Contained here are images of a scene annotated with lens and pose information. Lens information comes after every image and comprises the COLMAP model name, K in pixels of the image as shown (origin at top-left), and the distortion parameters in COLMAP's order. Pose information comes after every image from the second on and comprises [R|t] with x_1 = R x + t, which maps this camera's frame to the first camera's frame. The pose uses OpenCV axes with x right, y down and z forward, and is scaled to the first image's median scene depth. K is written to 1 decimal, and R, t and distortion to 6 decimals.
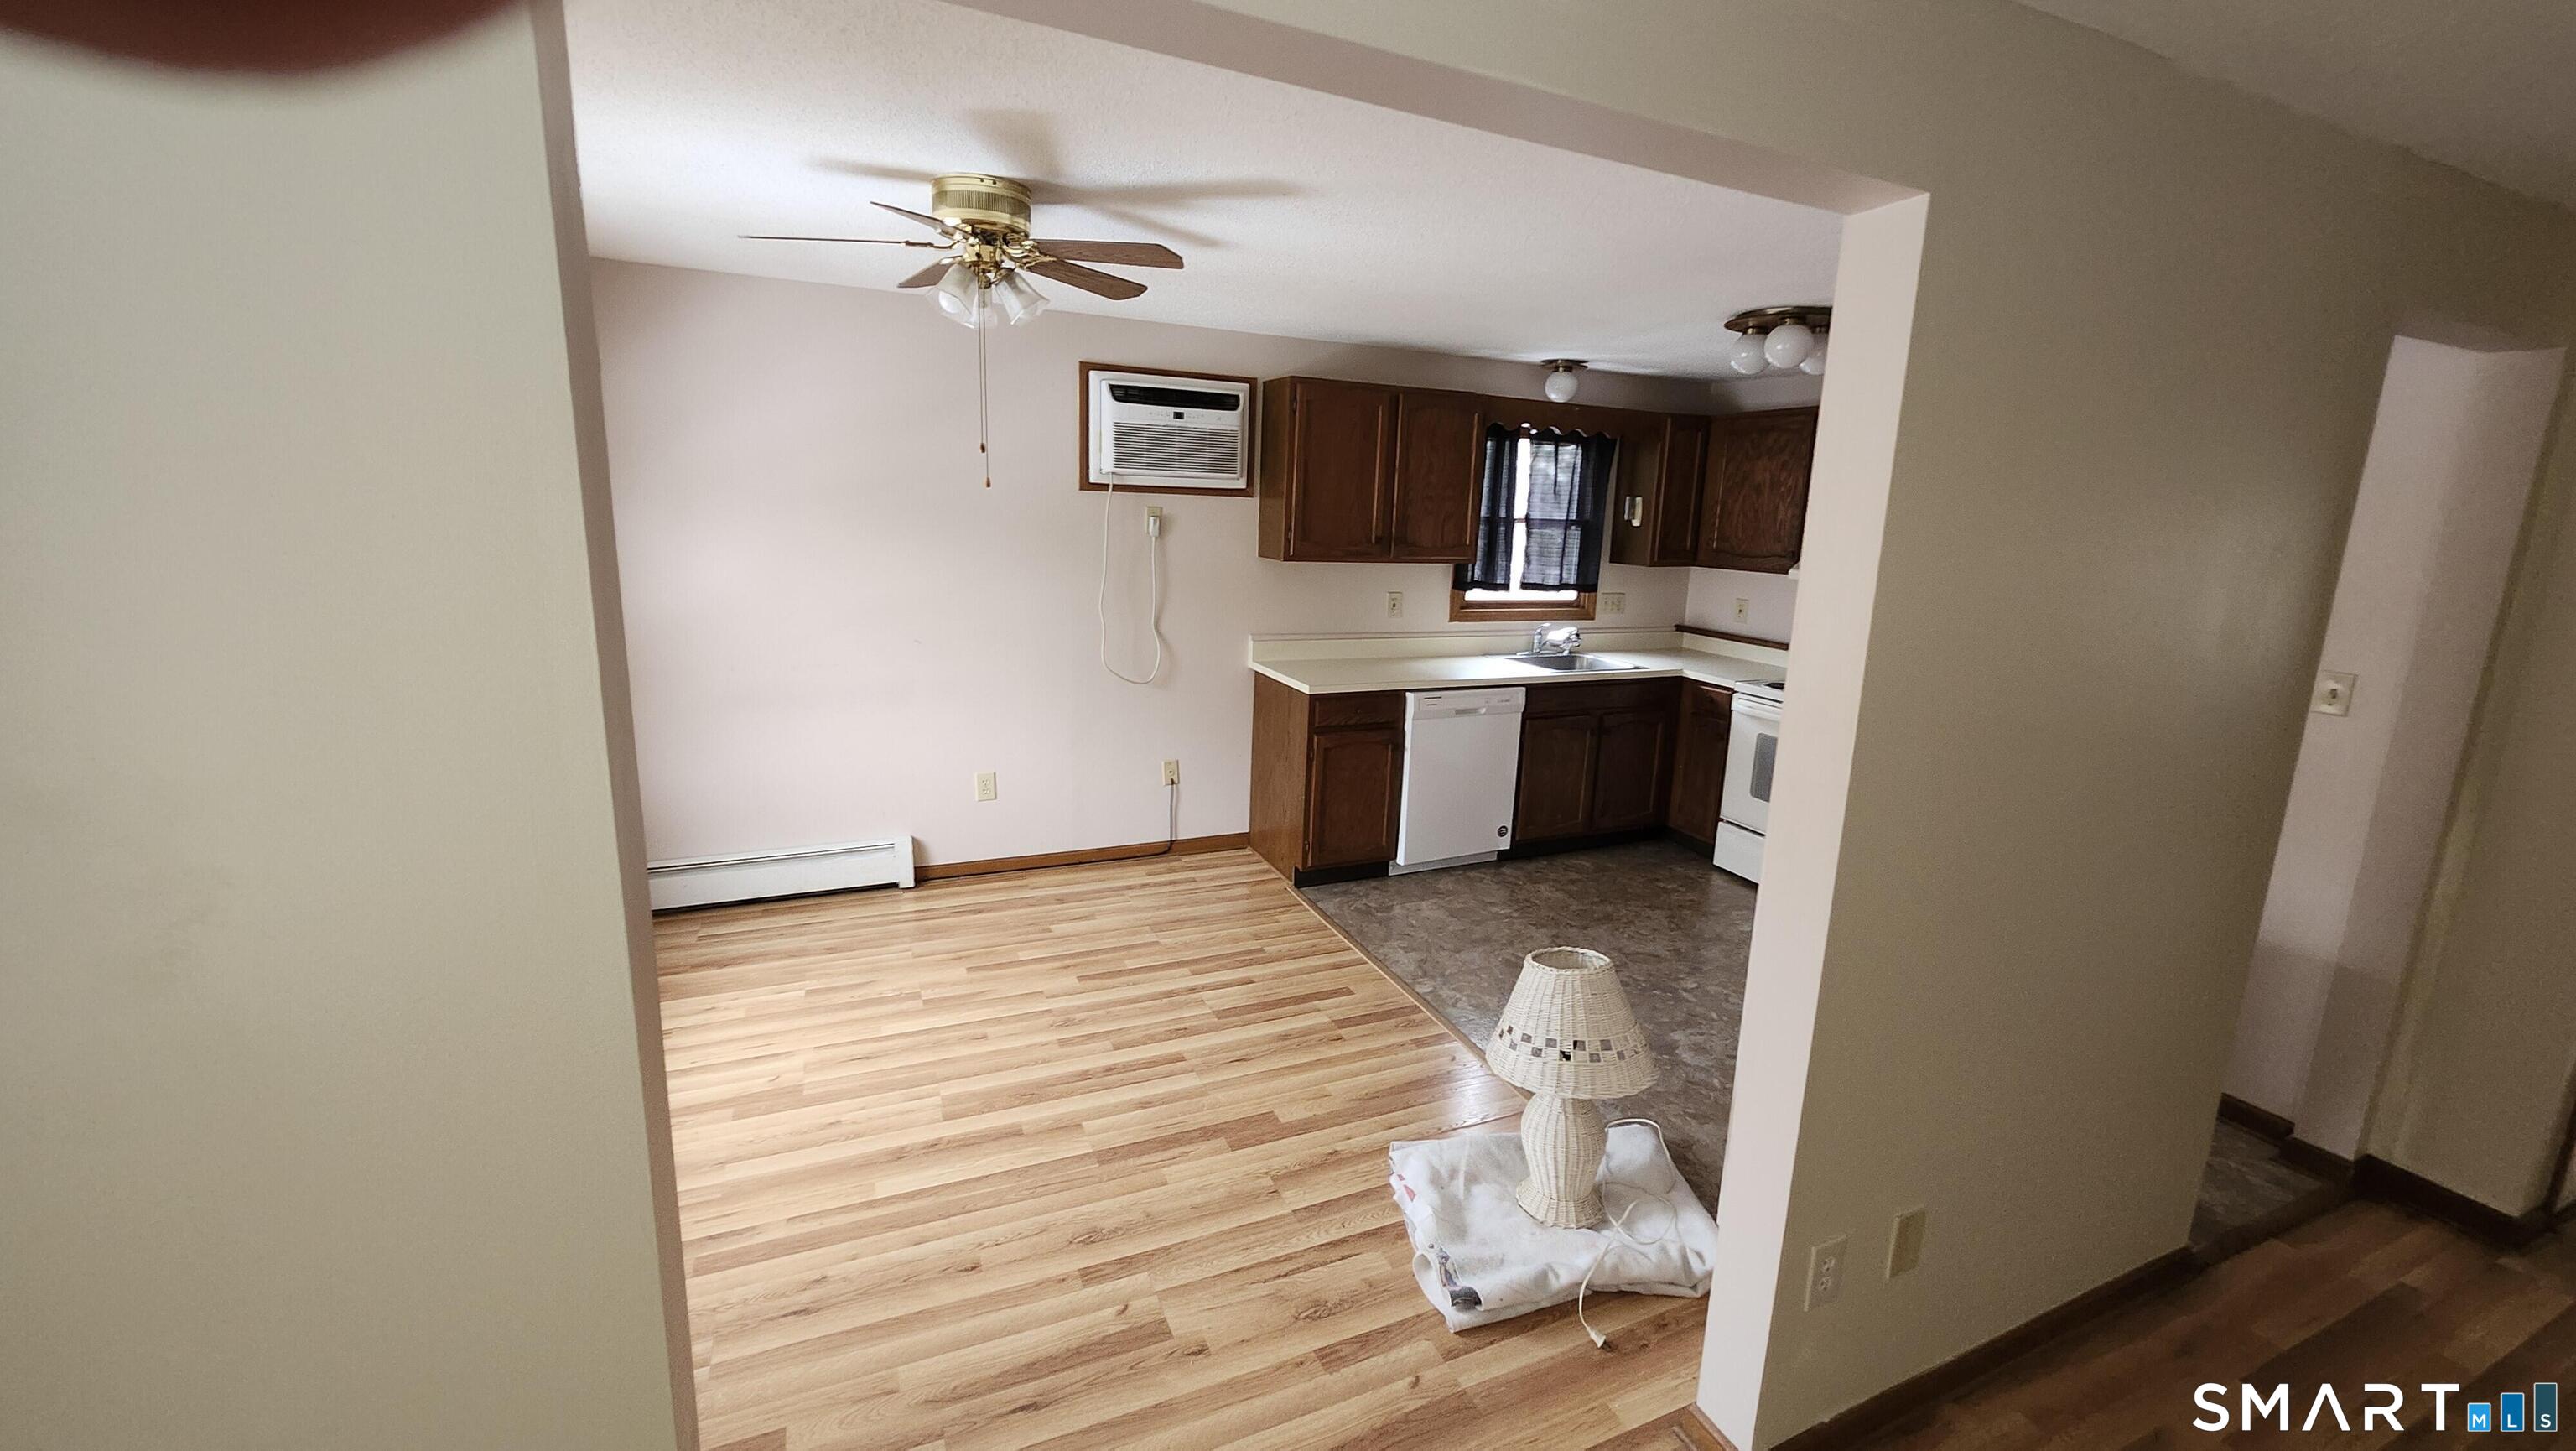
lens RADIAL K [[1010.3, 0, 1295.3], [0, 1010.3, 710.2], [0, 0, 1]] dist [-0.001078, -0.000274]
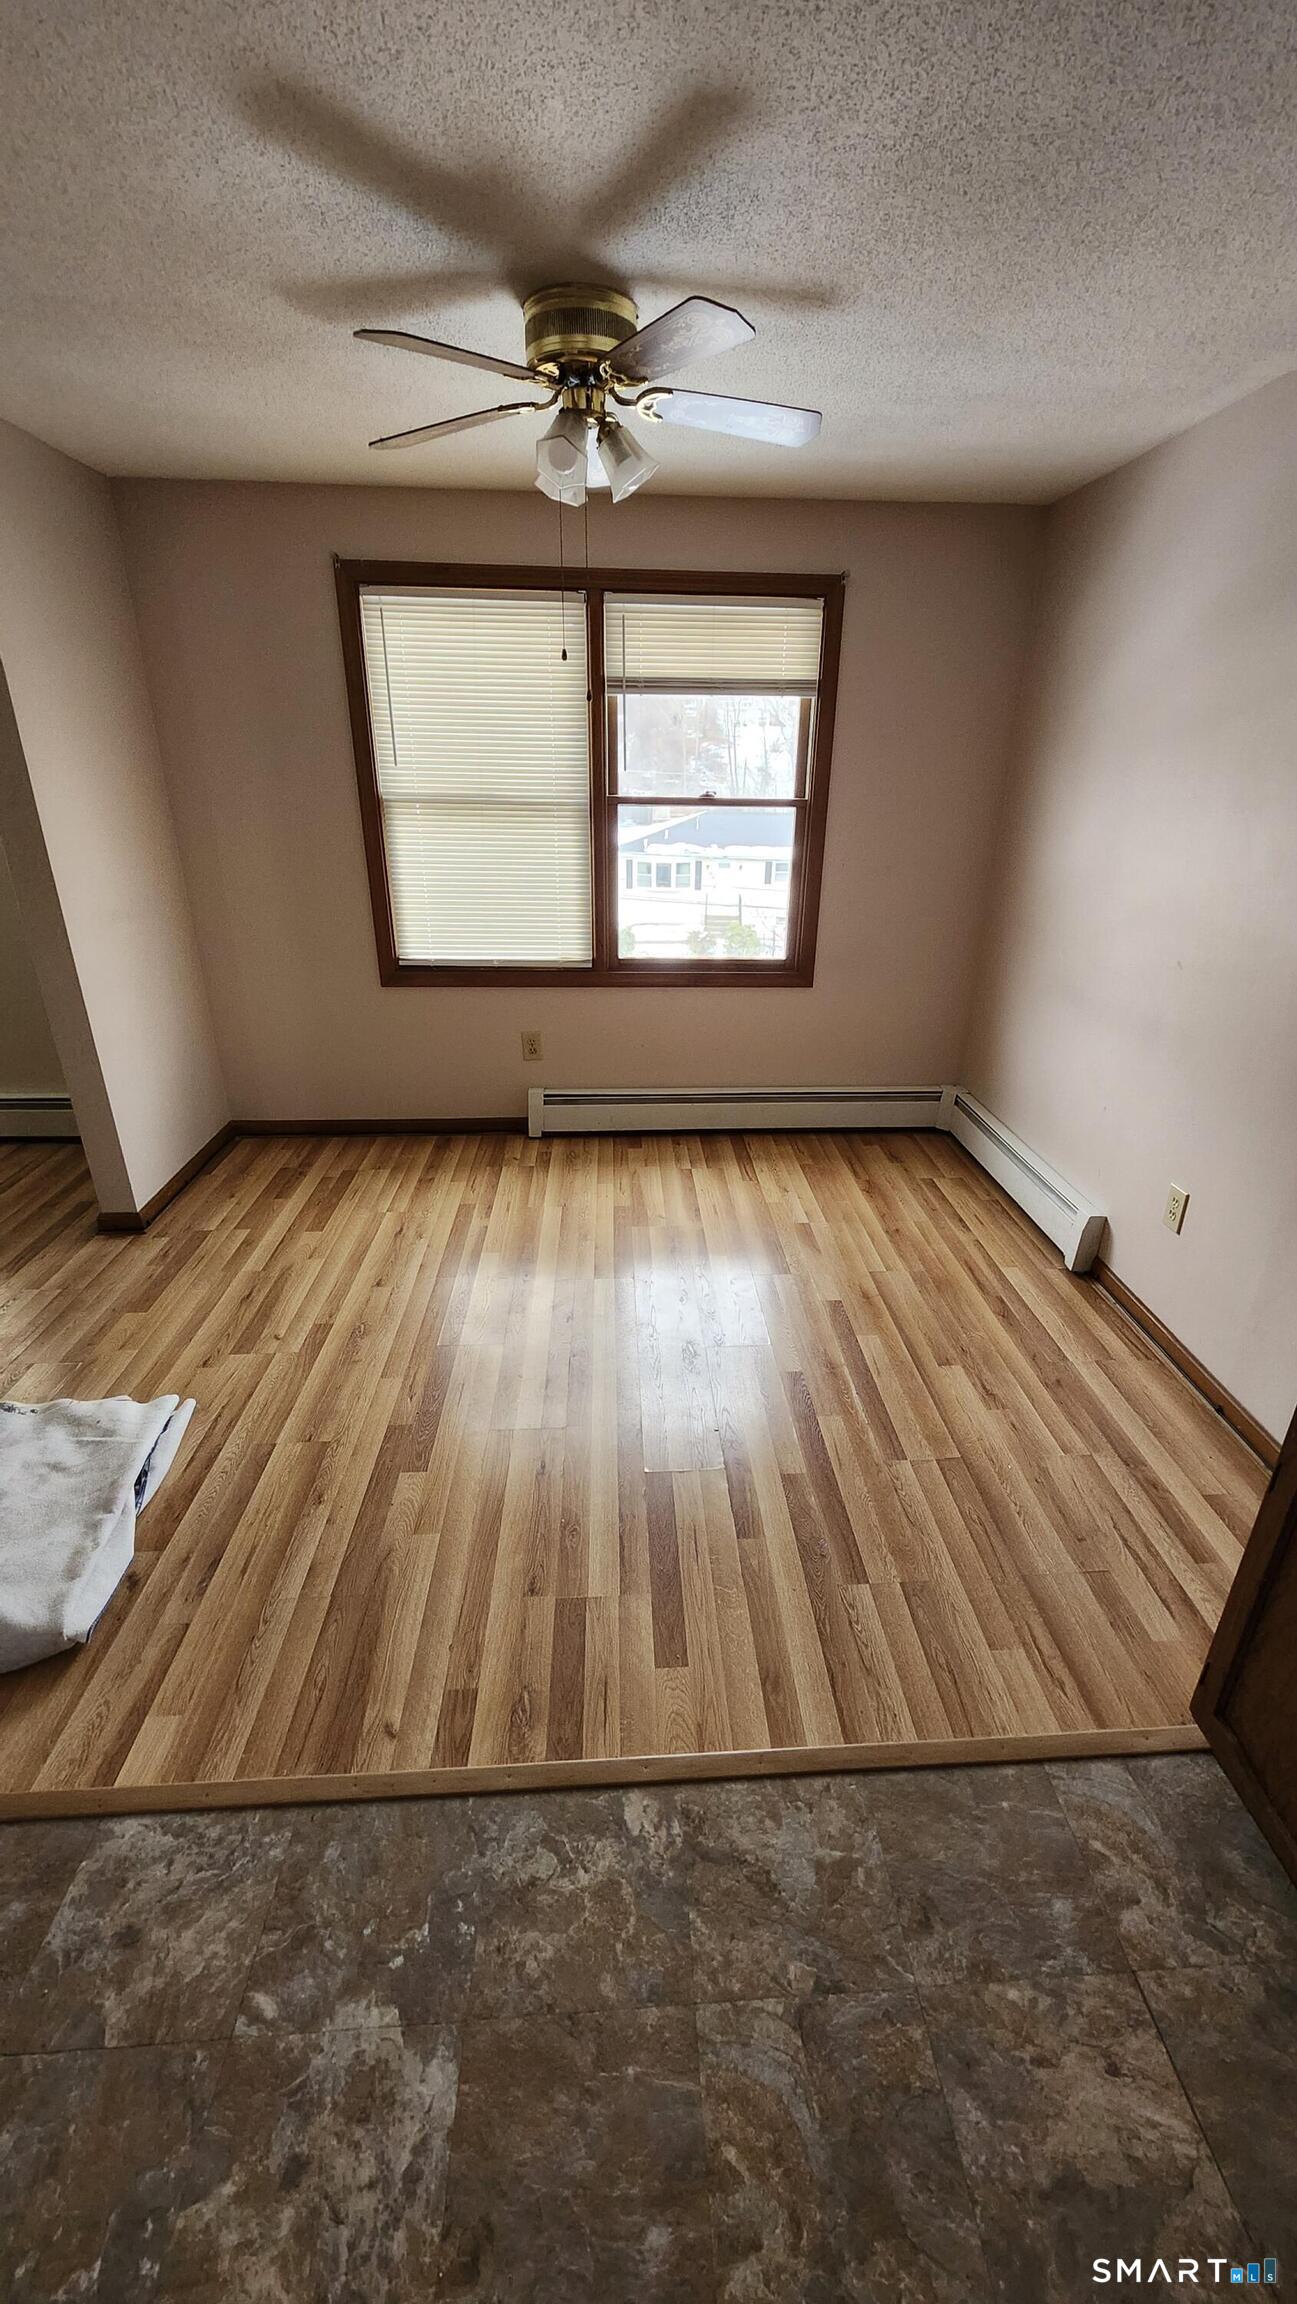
lens RADIAL K [[903.5, 0, 662.4], [0, 903.5, 1150.0], [0, 0, 1]] dist [-0.001078, -0.000274]
pose [[-0.357281, 0.329064, -0.874109, 0.381902], [-0.217425, 0.880866, 0.420477, -0.161912], [0.908337, 0.340282, -0.243170, 1.009471]]
